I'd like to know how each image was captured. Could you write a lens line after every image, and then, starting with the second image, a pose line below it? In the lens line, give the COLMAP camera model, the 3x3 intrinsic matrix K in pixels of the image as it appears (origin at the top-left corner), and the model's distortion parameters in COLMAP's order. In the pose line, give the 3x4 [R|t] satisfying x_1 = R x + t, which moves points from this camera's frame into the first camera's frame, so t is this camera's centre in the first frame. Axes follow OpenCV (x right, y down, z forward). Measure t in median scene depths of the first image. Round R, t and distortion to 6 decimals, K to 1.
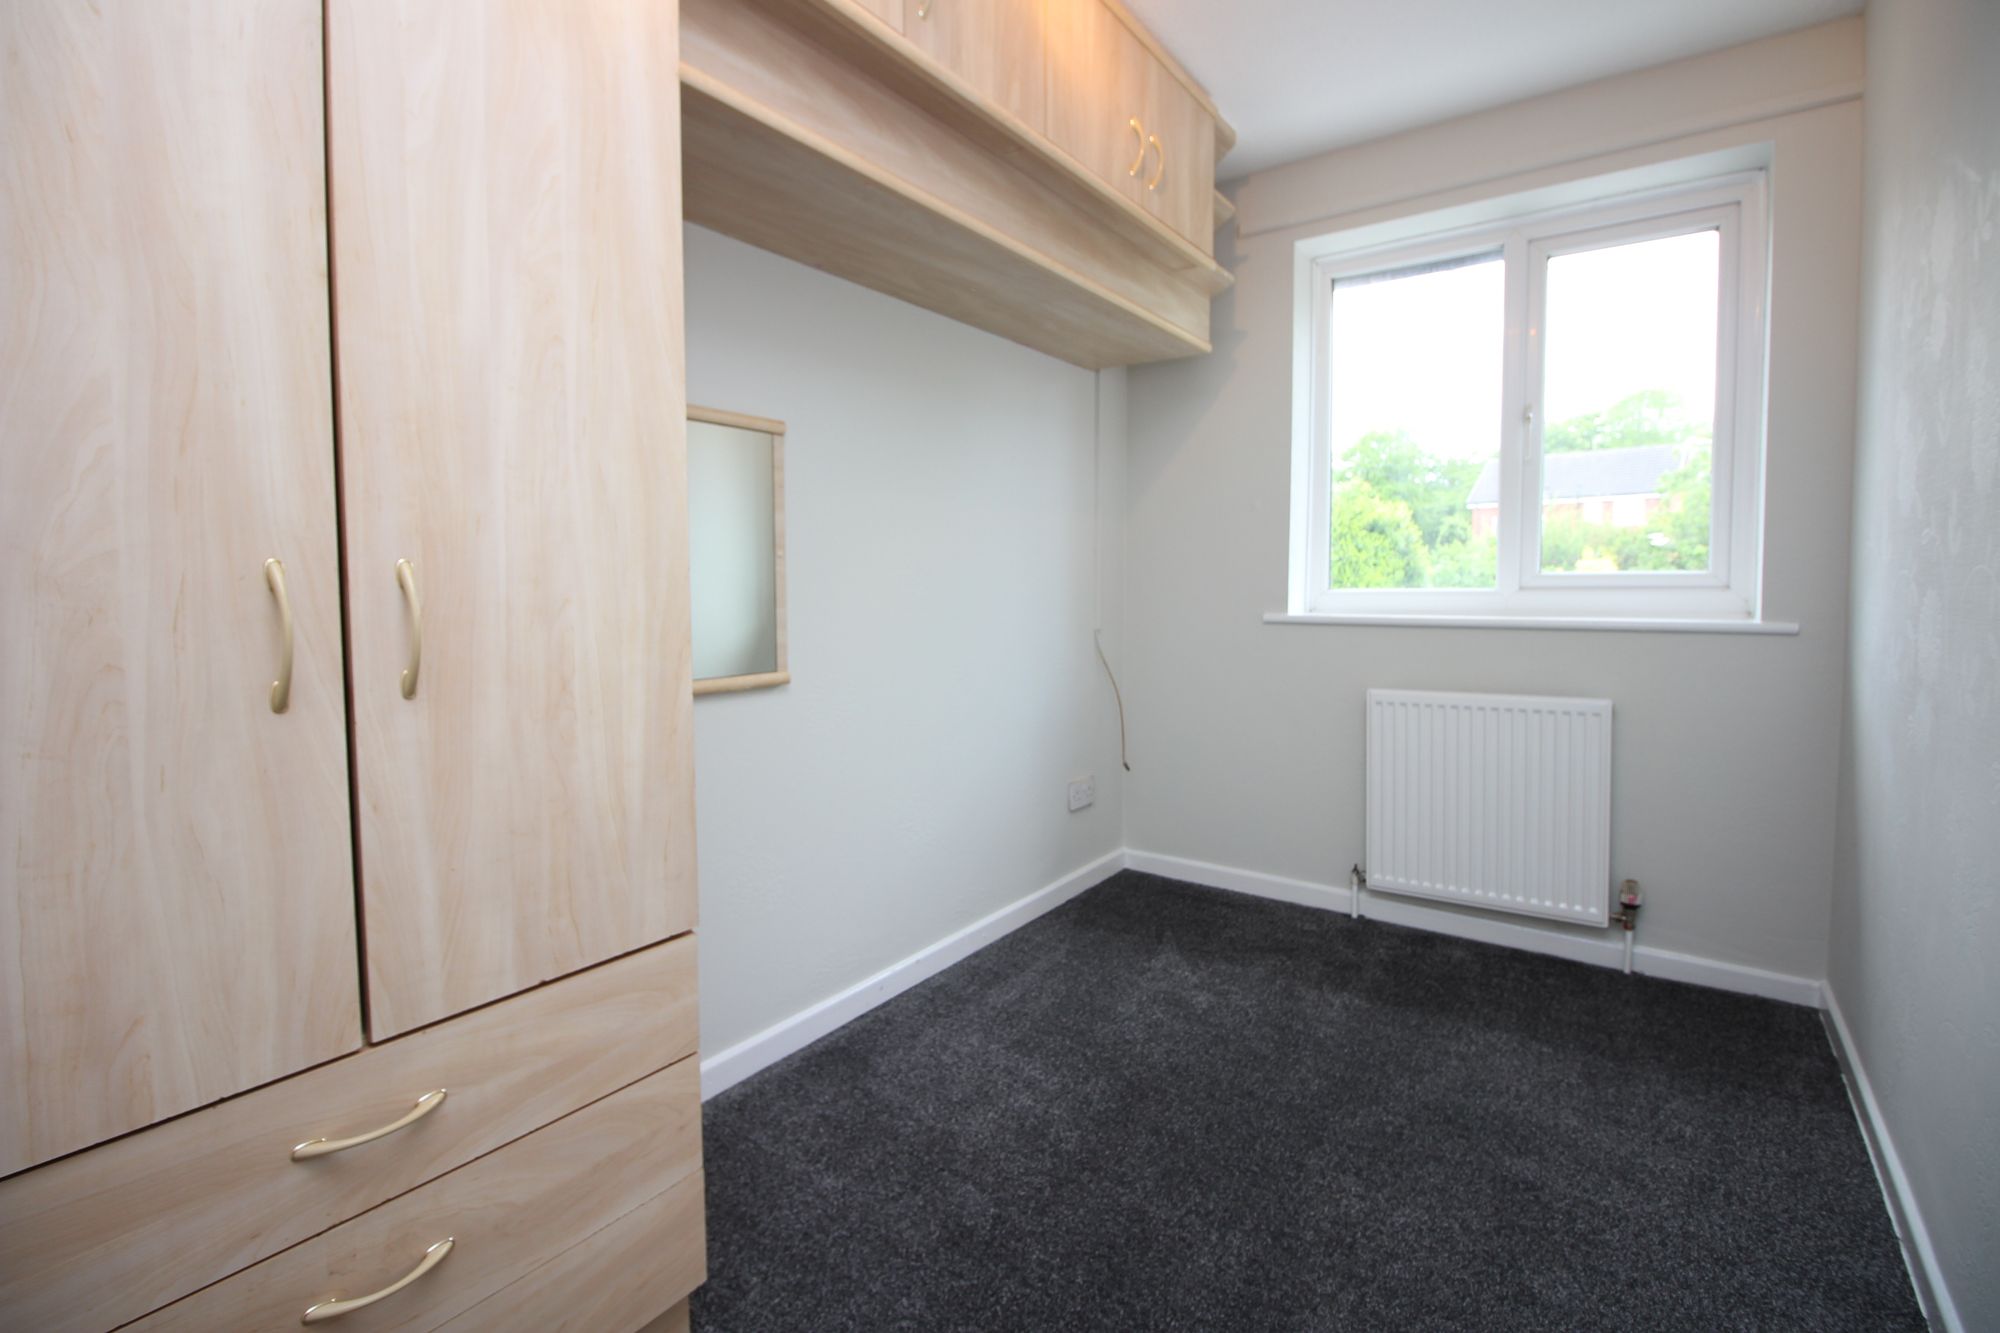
lens RADIAL K [[923.7, 0, 987.9], [0, 923.7, 652.6], [0, 0, 1]] dist [-0.007888, -0.009998]
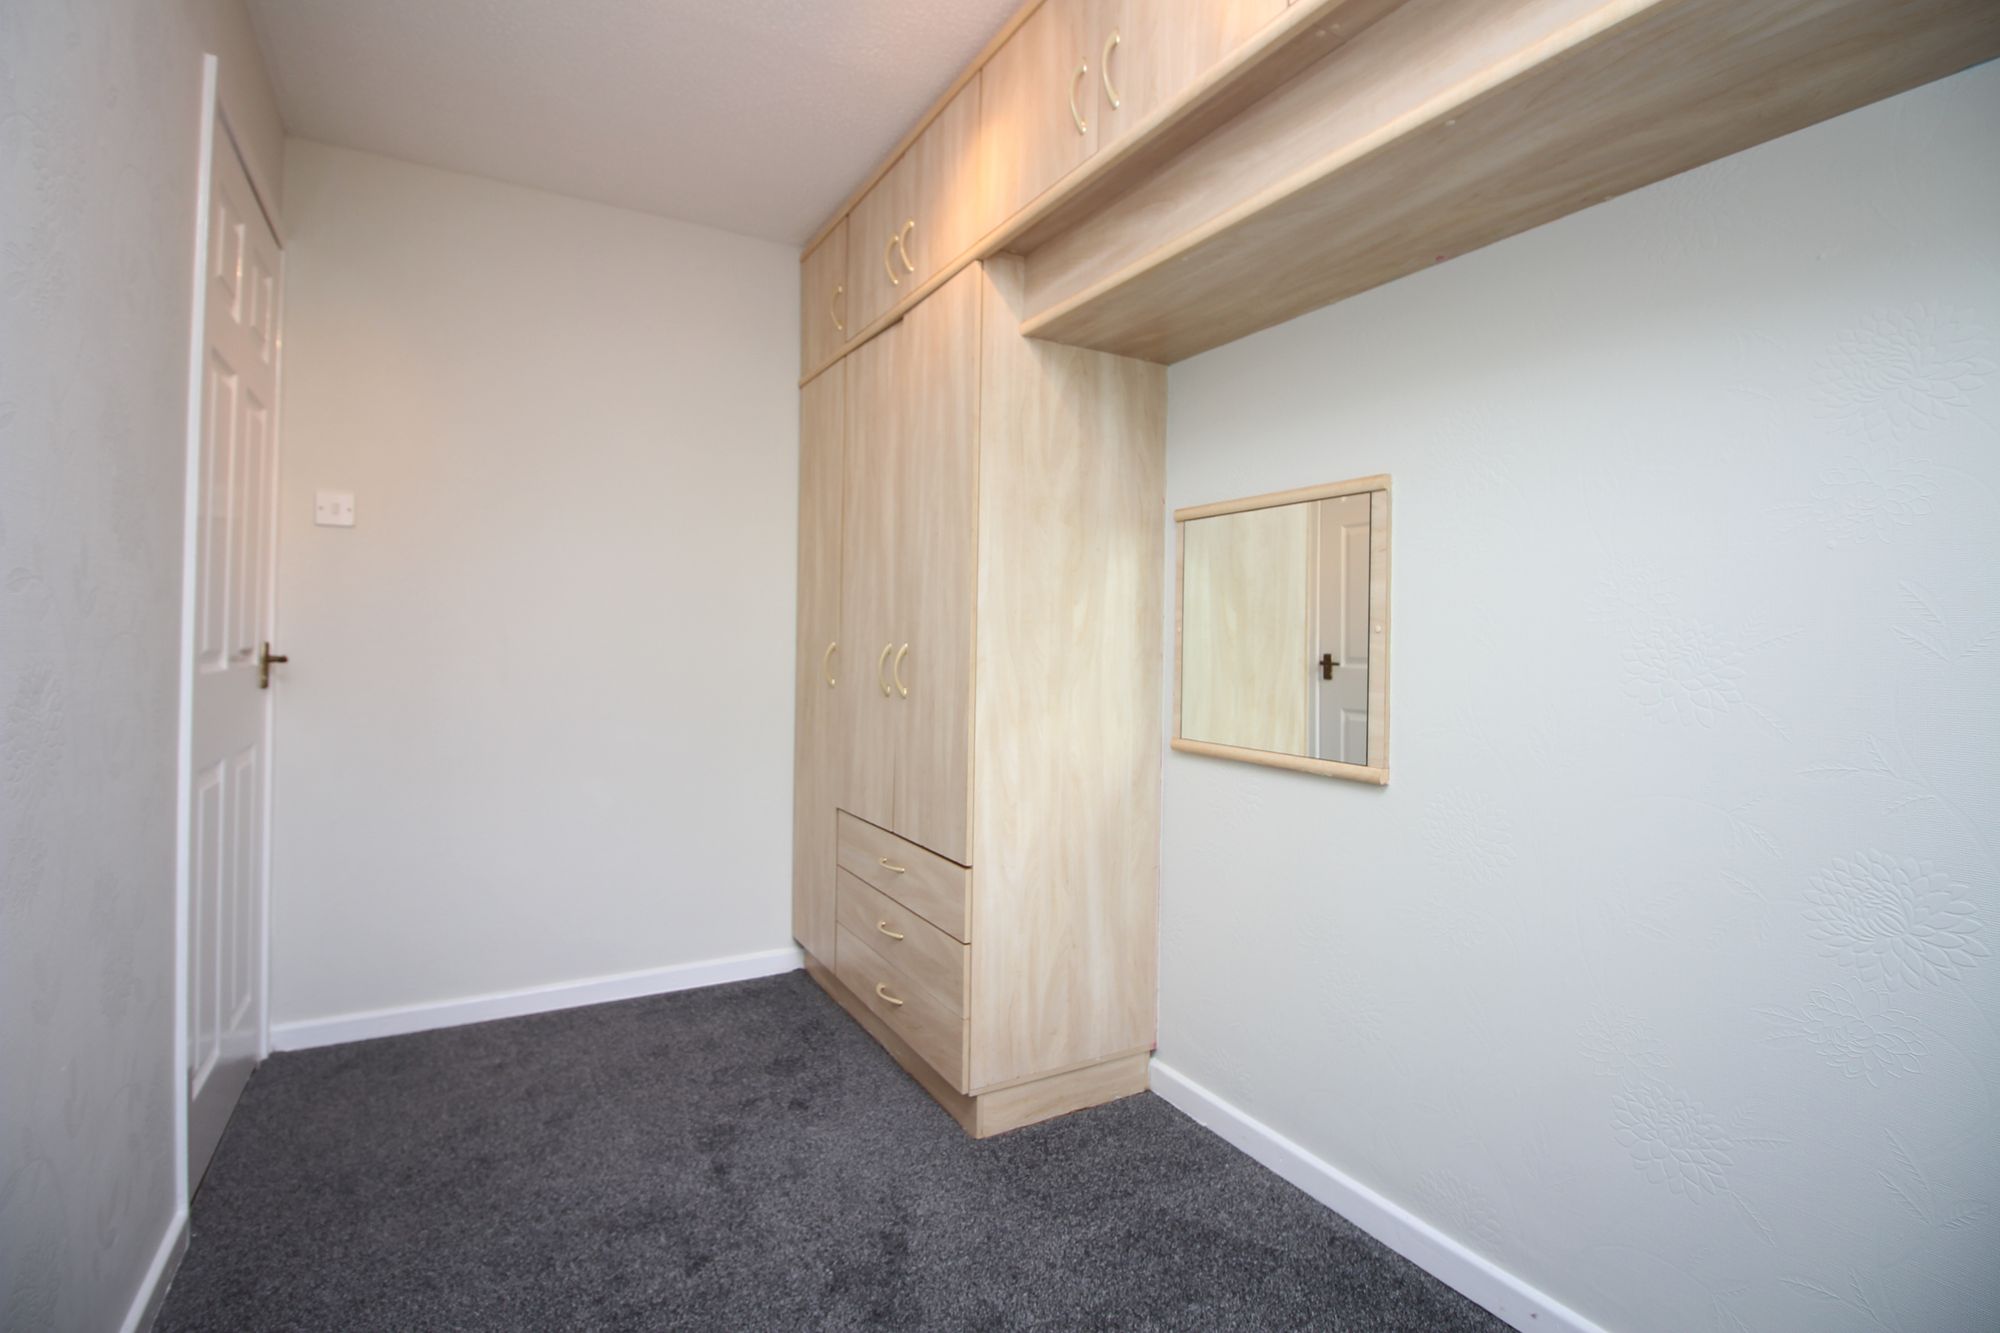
lens RADIAL K [[923.7, 0, 988.9], [0, 923.7, 651.7], [0, 0, 1]] dist [-0.007888, -0.009998]
pose [[-0.421313, 0.014237, -0.906804, 0.709274], [-0.075315, 0.995874, 0.050627, -0.103944], [0.903783, 0.089626, -0.418502, 1.047316]]
